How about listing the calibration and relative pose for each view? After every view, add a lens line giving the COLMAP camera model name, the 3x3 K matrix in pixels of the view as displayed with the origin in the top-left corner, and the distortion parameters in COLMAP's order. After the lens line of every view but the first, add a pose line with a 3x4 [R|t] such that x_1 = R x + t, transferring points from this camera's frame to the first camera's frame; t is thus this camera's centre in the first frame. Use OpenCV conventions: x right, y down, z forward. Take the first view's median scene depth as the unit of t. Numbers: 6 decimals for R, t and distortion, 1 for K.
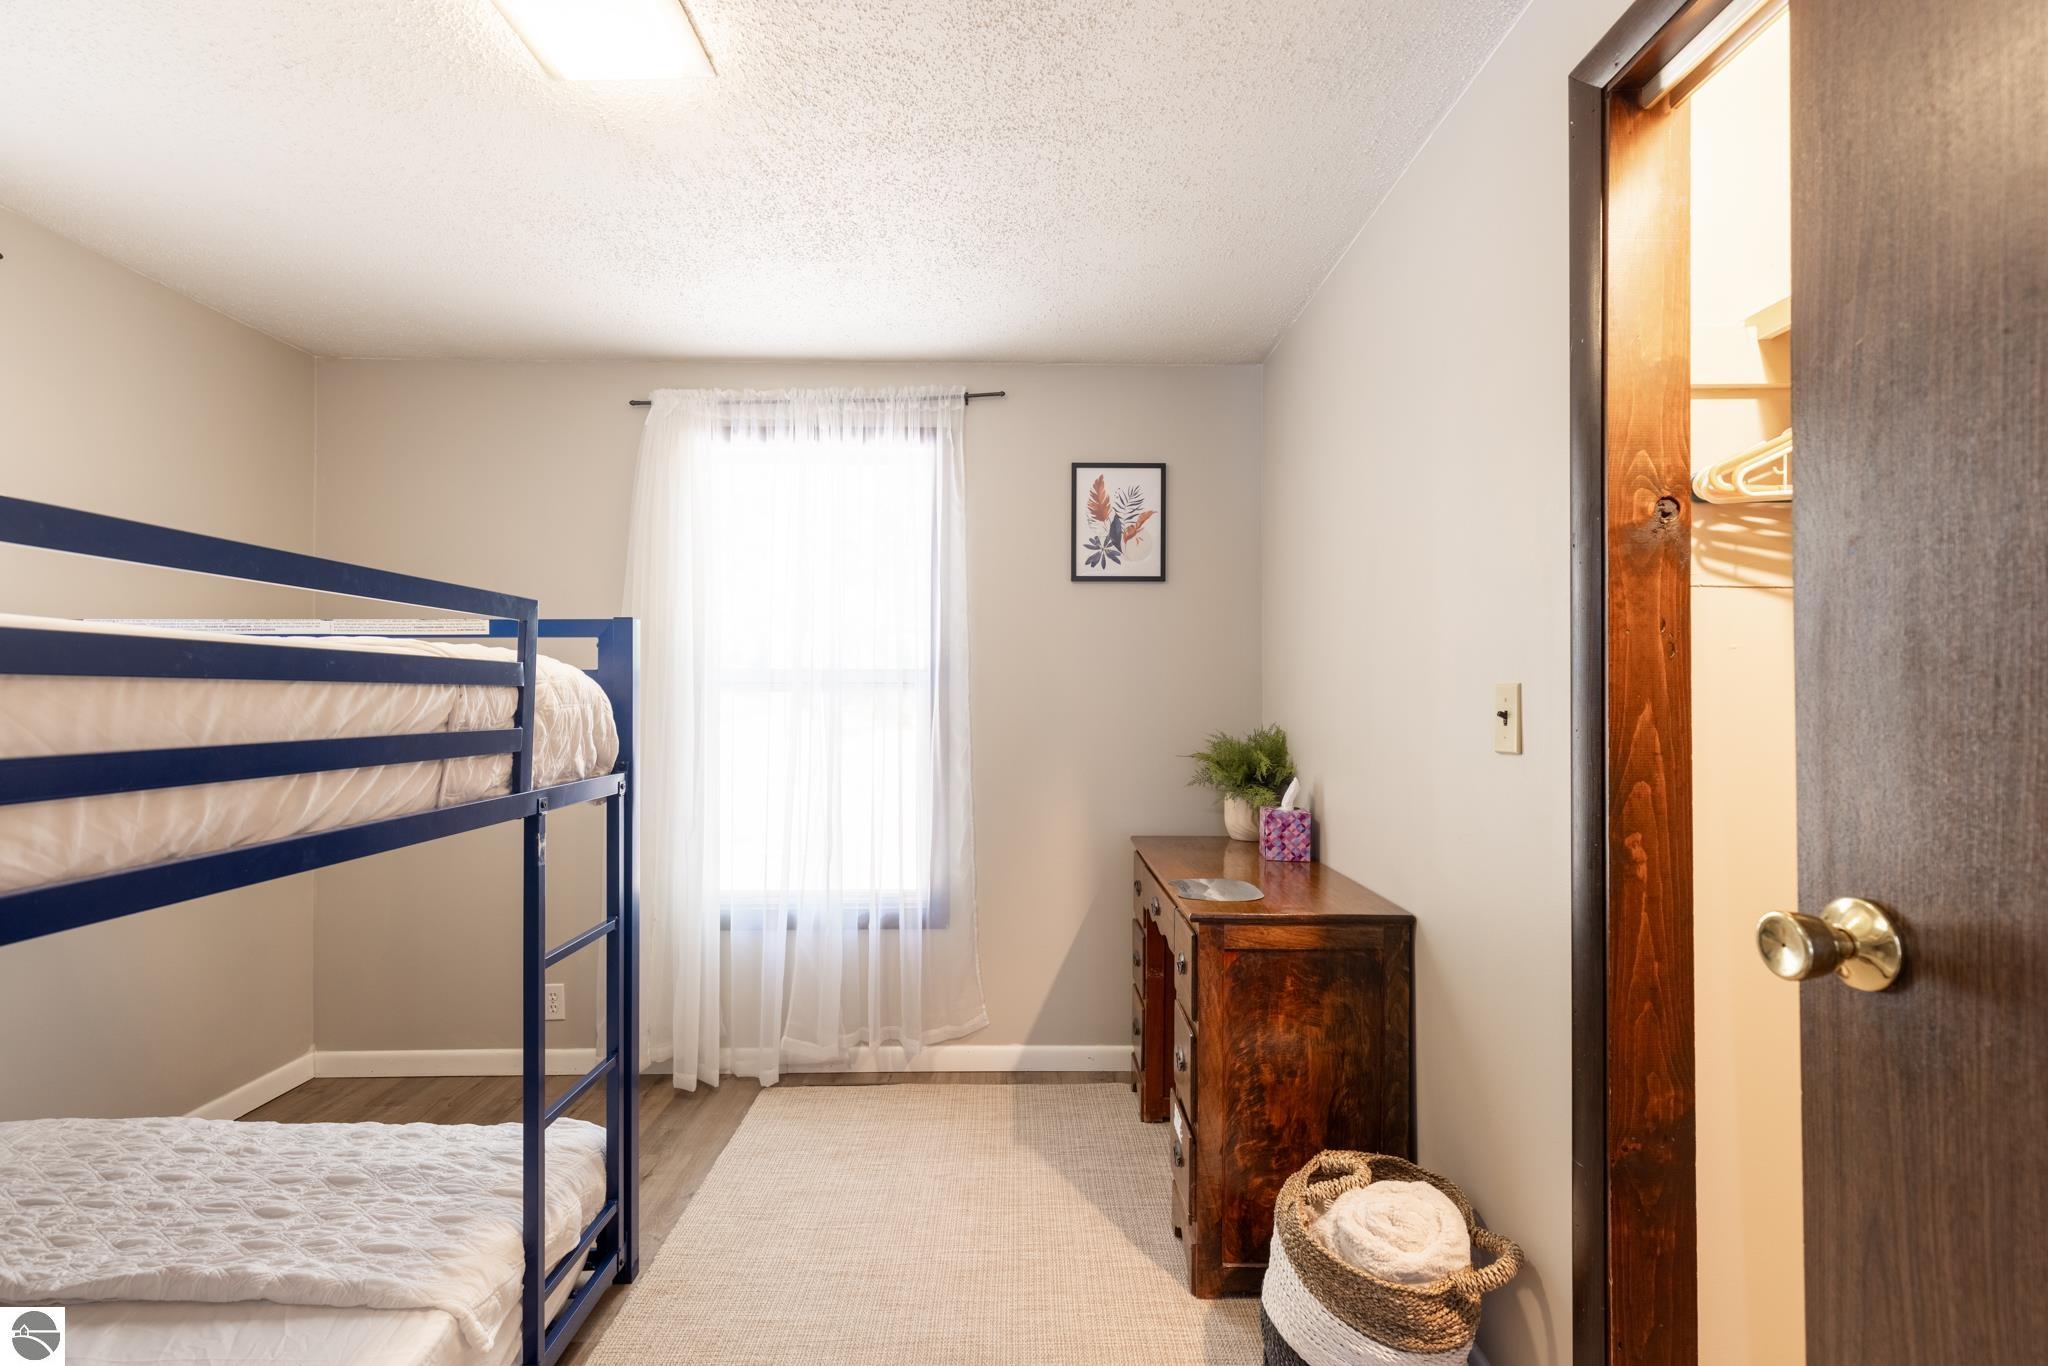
lens RADIAL K [[932.9, 0, 1029.5], [0, 932.9, 687.0], [0, 0, 1]] dist [0.017602, -0.002503]
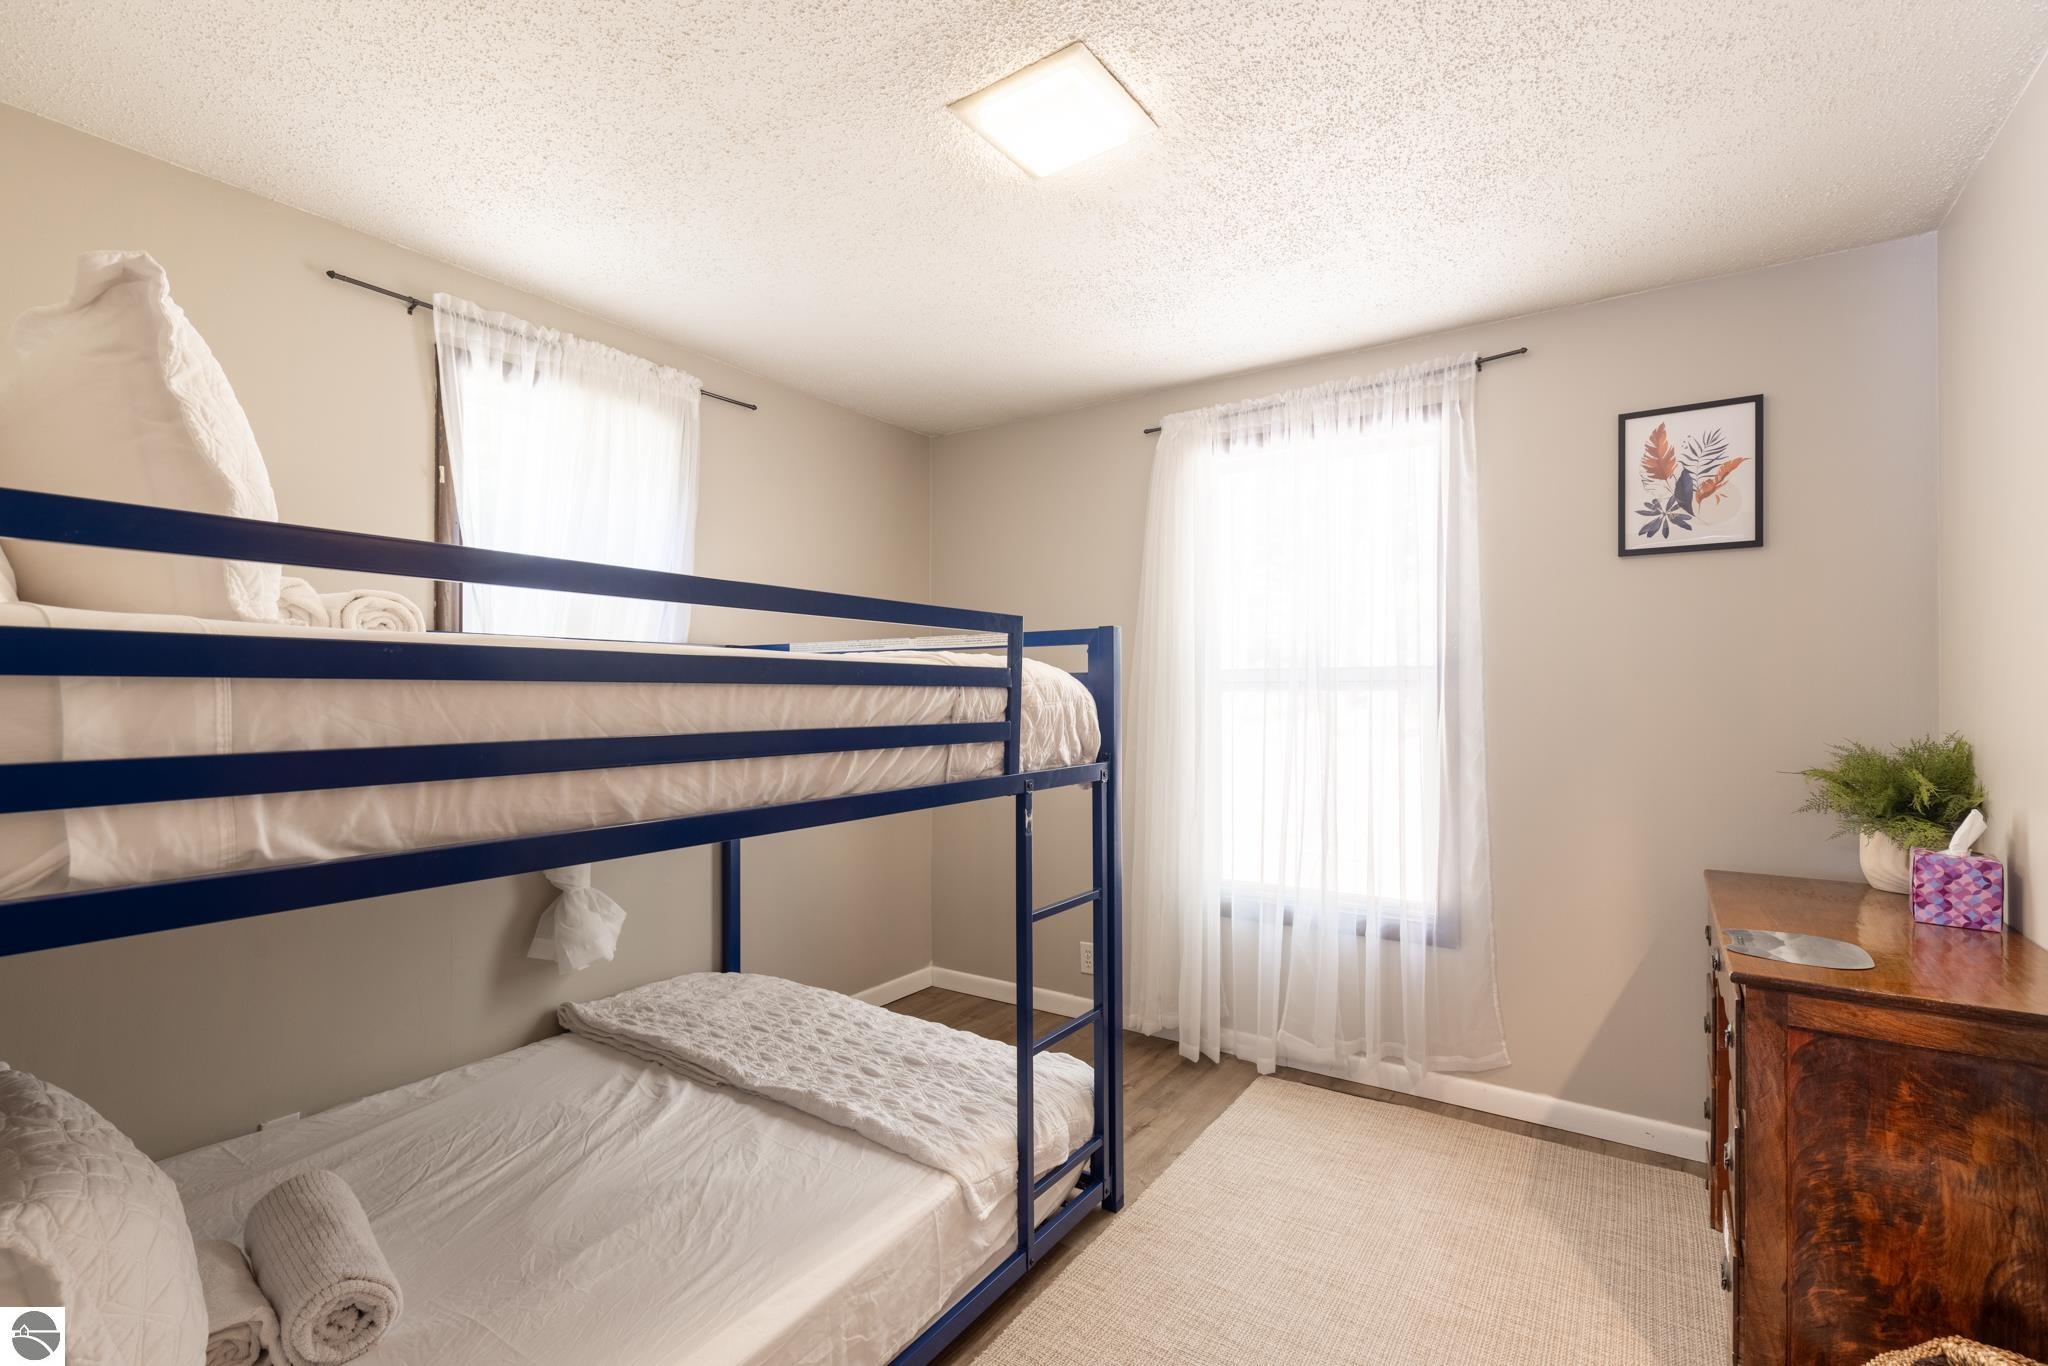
lens RADIAL K [[932.9, 0, 1030.1], [0, 932.9, 686.4], [0, 0, 1]] dist [0.017602, -0.002503]
pose [[0.822574, -0.006711, -0.568618, 0.128308], [0.007300, 0.999973, -0.001243, -0.000304], [0.568611, -0.003129, 0.822601, 0.012466]]
